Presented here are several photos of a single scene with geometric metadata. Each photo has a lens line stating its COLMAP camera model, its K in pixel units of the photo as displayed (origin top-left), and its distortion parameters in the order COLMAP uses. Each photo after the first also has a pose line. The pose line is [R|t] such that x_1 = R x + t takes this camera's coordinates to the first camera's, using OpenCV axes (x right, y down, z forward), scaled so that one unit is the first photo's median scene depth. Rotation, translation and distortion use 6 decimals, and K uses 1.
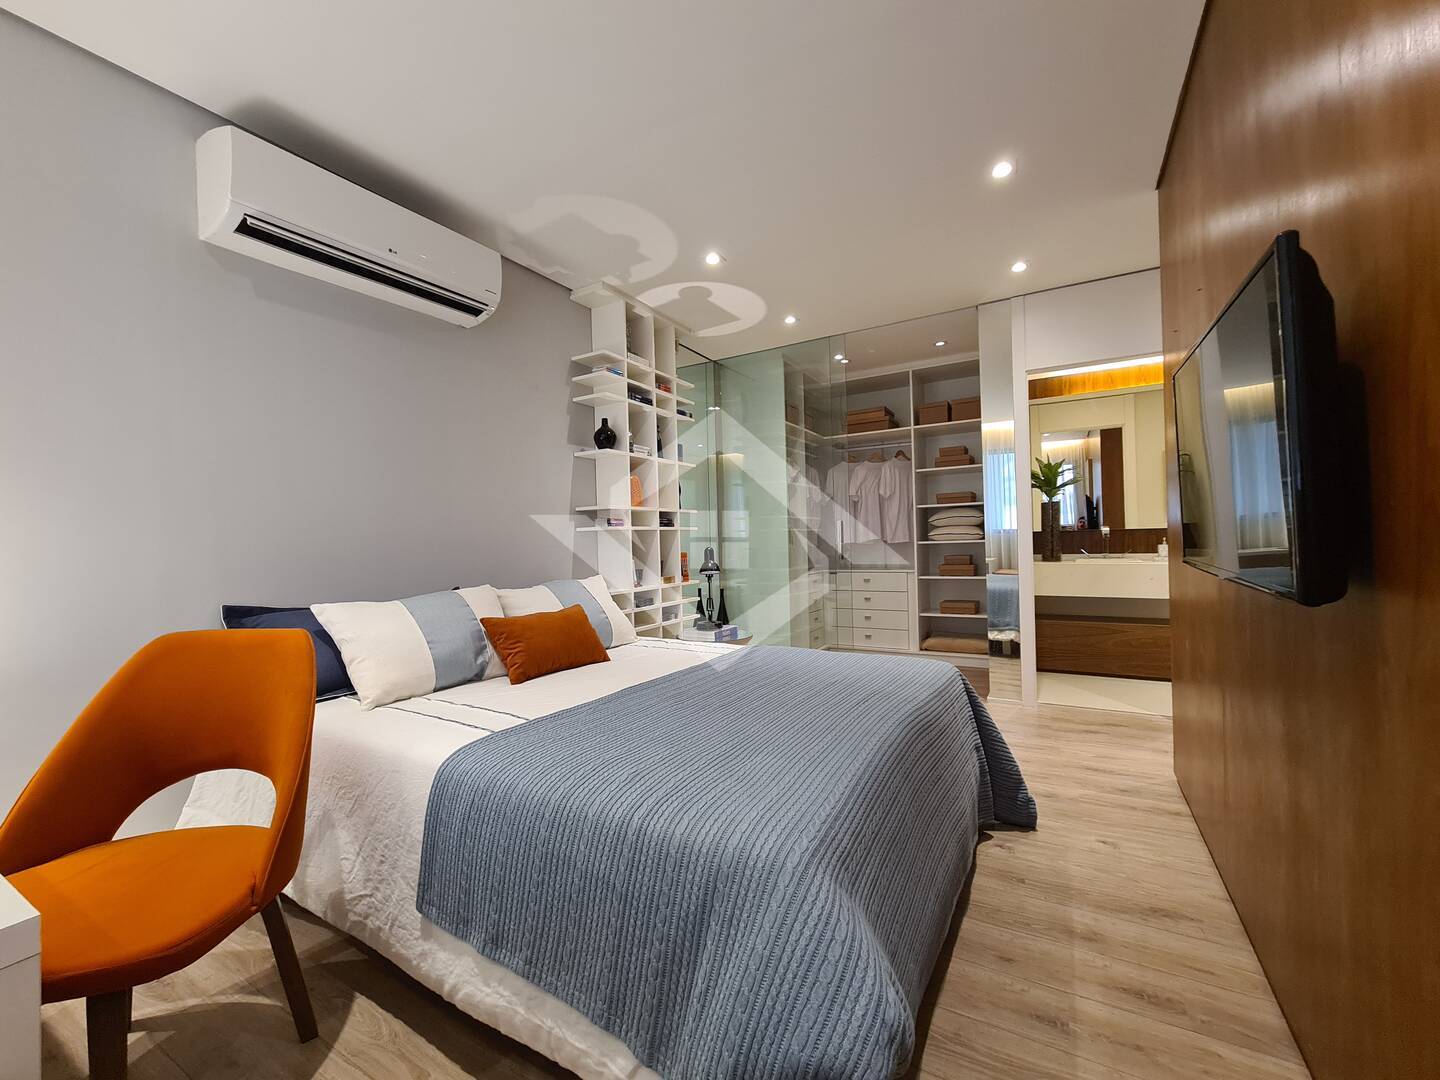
lens RADIAL K [[587.3, 0, 716.6], [0, 587.3, 540.9], [0, 0, 1]] dist [-0.001790, 0.000362]
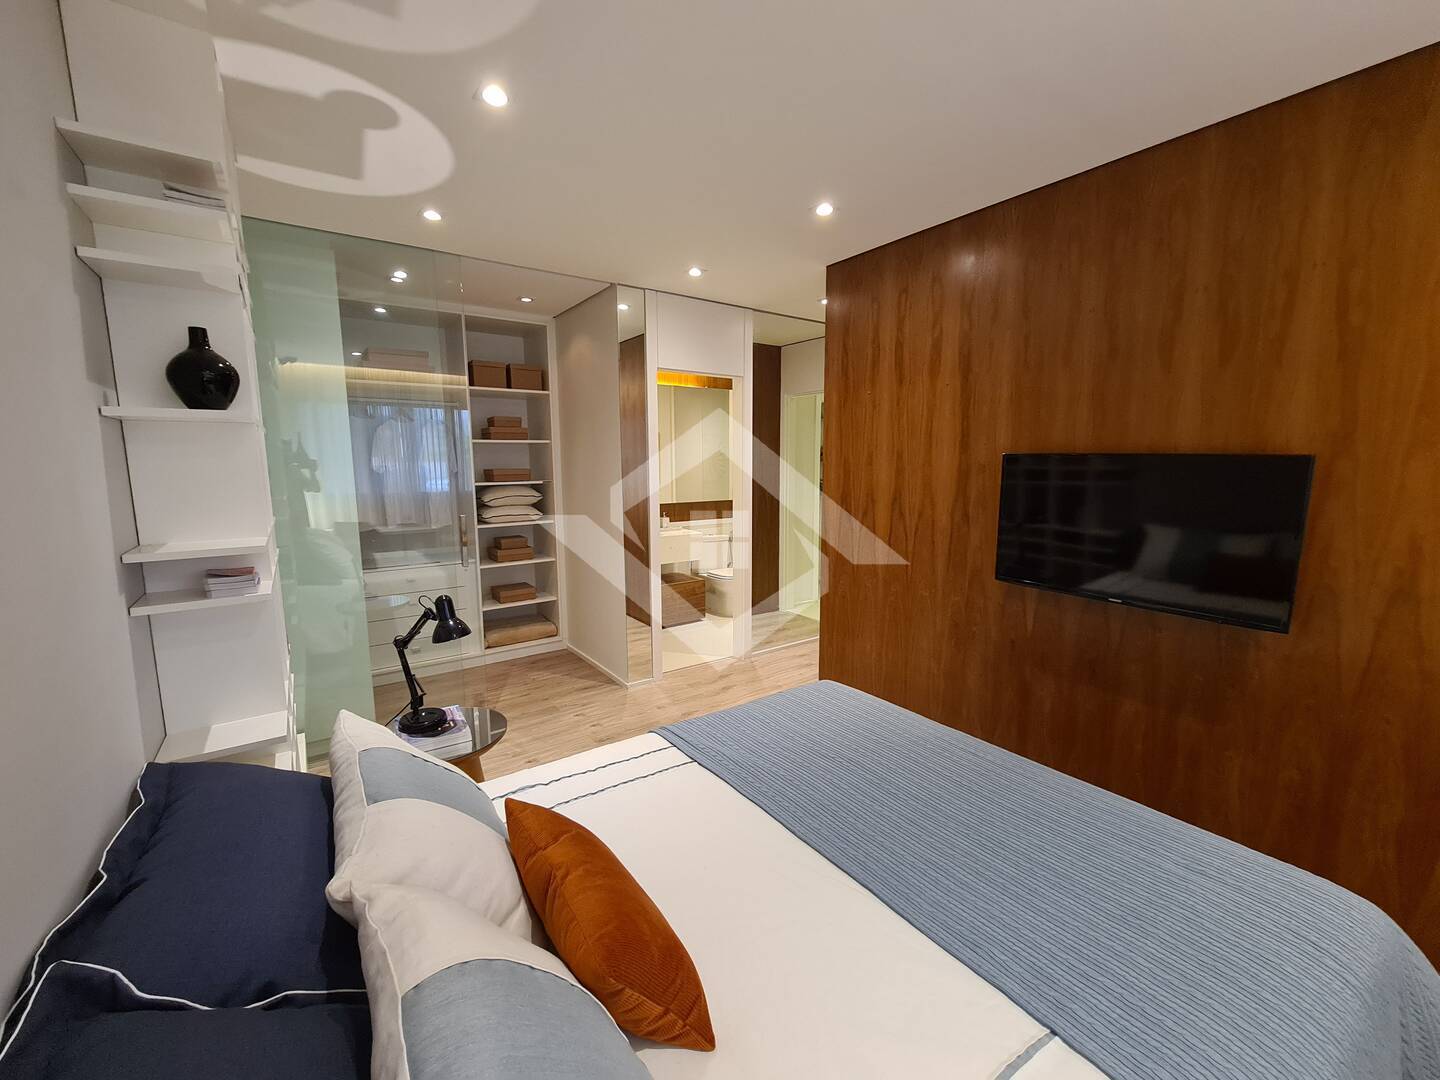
lens RADIAL K [[581.6, 0, 717.5], [0, 581.6, 541.0], [0, 0, 1]] dist [-0.010288, 0.000098]
pose [[0.410099, -0.099989, 0.906544, -0.291928], [-0.009653, 0.993441, 0.113941, -0.079046], [-0.911990, -0.055478, 0.406443, 0.356461]]
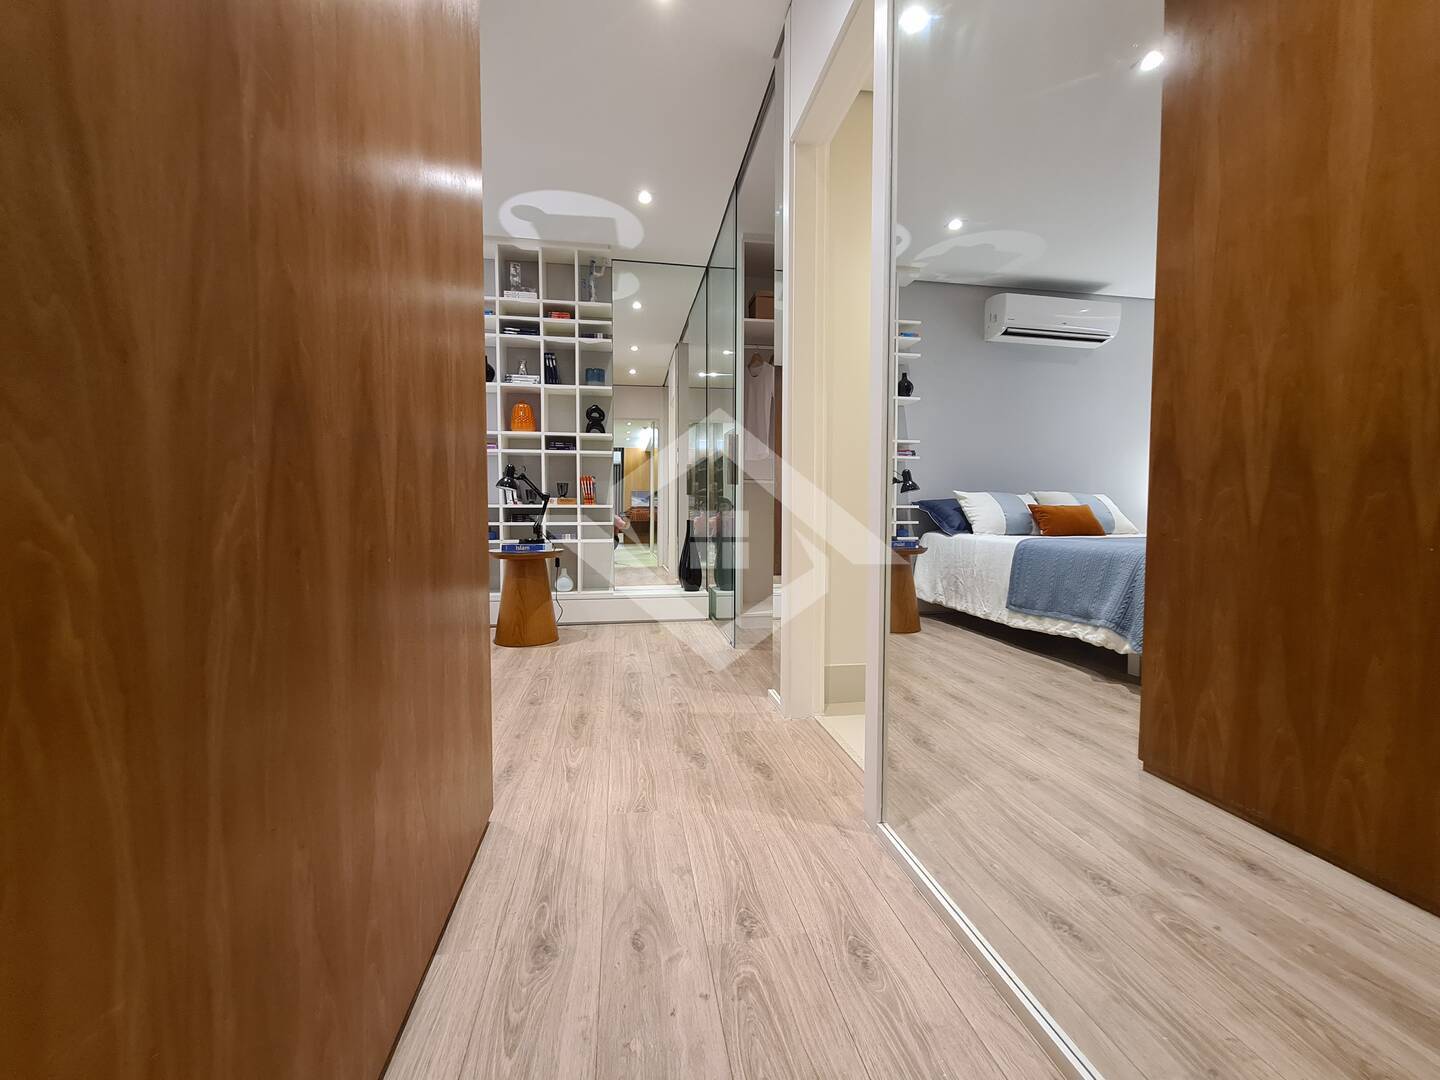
lens RADIAL K [[587.3, 0, 716.6], [0, 587.3, 540.9], [0, 0, 1]] dist [-0.001790, 0.000362]
pose [[0.632099, 0.070064, -0.771713, 0.719504], [-0.018844, 0.996999, 0.075084, 0.042882], [0.774658, -0.032918, 0.631523, 0.429734]]
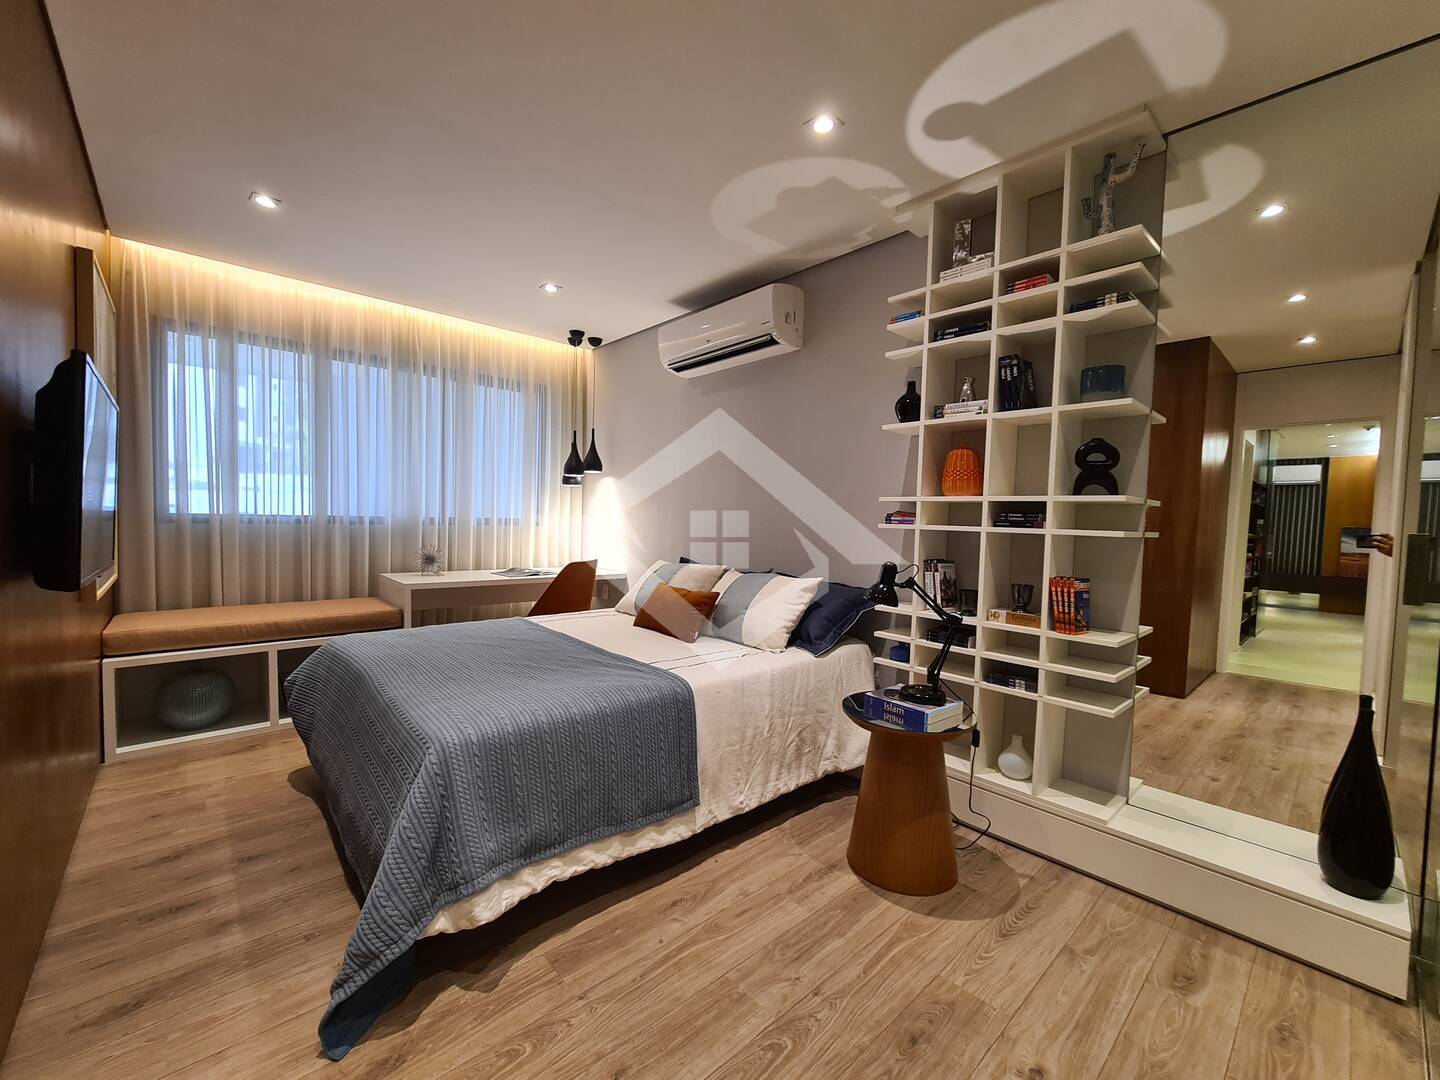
lens RADIAL K [[587.3, 0, 716.6], [0, 587.3, 540.9], [0, 0, 1]] dist [-0.001790, 0.000362]
pose [[-0.300389, 0.055173, -0.952220, 0.438351], [-0.021883, 0.997664, 0.064709, -0.032187], [0.953566, 0.040275, -0.298480, 0.700697]]
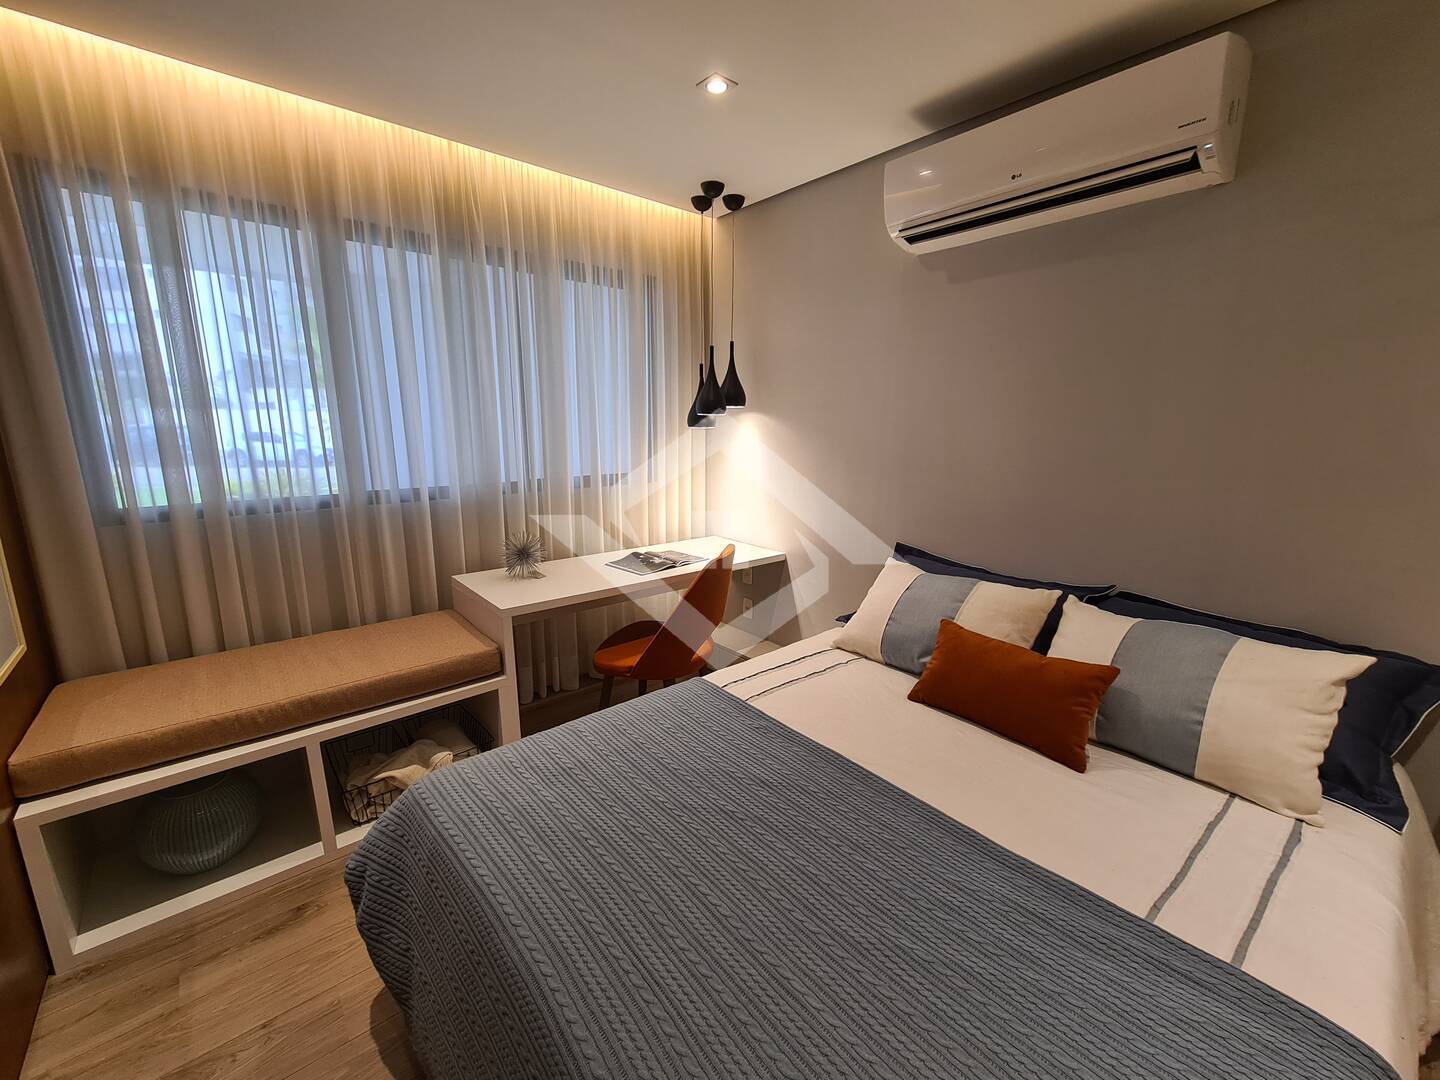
lens RADIAL K [[583.4, 0, 720.0], [0, 583.4, 540.0], [0, 0, 1]] dist [0.001193, 0.000096]
pose [[-0.324816, 0.213347, -0.921400, 0.218344], [0.000655, 0.974275, 0.225360, -0.080786], [0.945777, 0.072597, -0.316599, 0.417102]]
